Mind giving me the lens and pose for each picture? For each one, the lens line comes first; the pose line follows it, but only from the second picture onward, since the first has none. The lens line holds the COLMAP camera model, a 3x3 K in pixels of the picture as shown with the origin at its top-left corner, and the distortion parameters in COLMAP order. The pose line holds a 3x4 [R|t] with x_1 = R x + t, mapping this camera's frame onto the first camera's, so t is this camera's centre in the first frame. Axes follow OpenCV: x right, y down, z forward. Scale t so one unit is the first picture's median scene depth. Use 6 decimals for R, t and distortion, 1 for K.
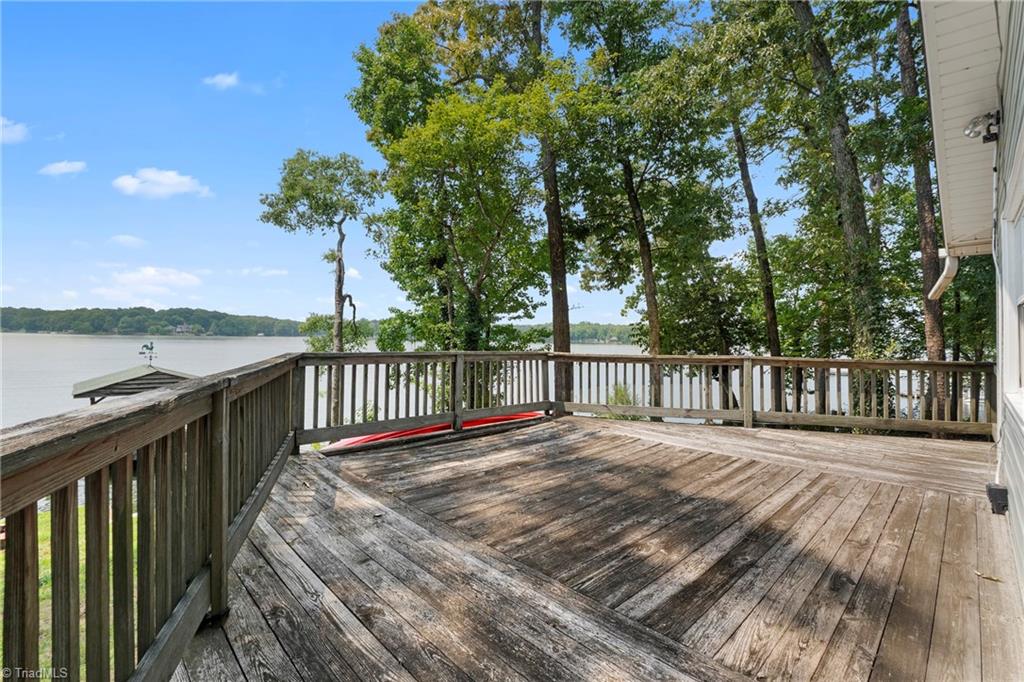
lens RADIAL K [[445.5, 0, 509.9], [0, 445.5, 335.1], [0, 0, 1]] dist [-0.017555, -0.000192]
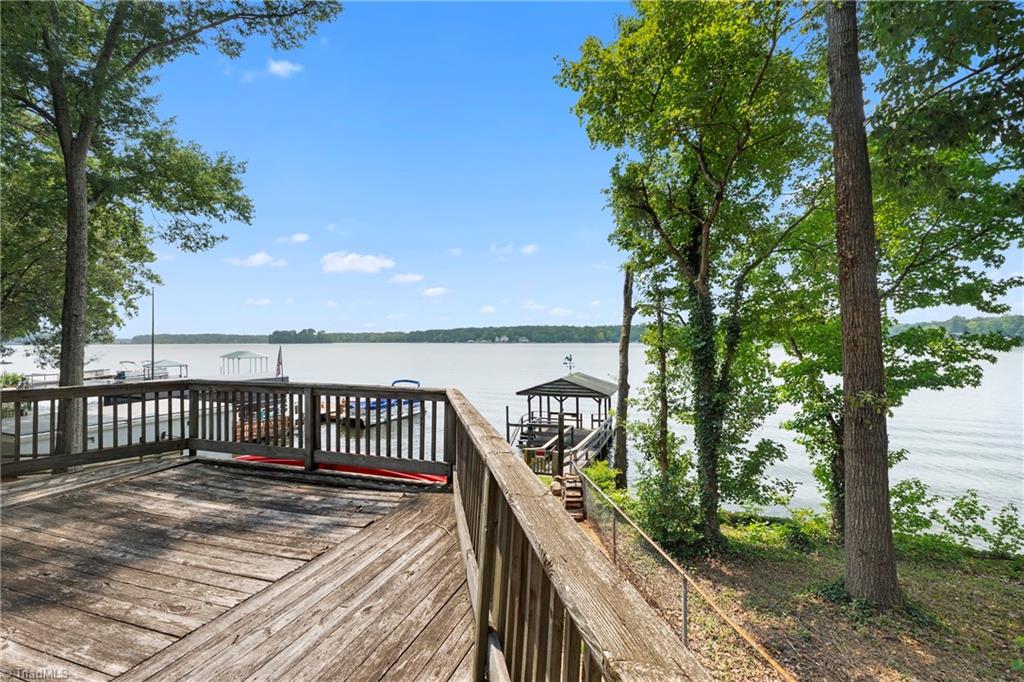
lens RADIAL K [[486.3, 0, 511.5], [0, 486.3, 341.5], [0, 0, 1]] dist [0.000389, 0.000248]
pose [[0.441411, -0.012043, -0.897224, 1.191509], [0.014103, 0.999880, -0.006482, -0.033290], [0.897194, -0.009792, 0.441528, 1.230558]]
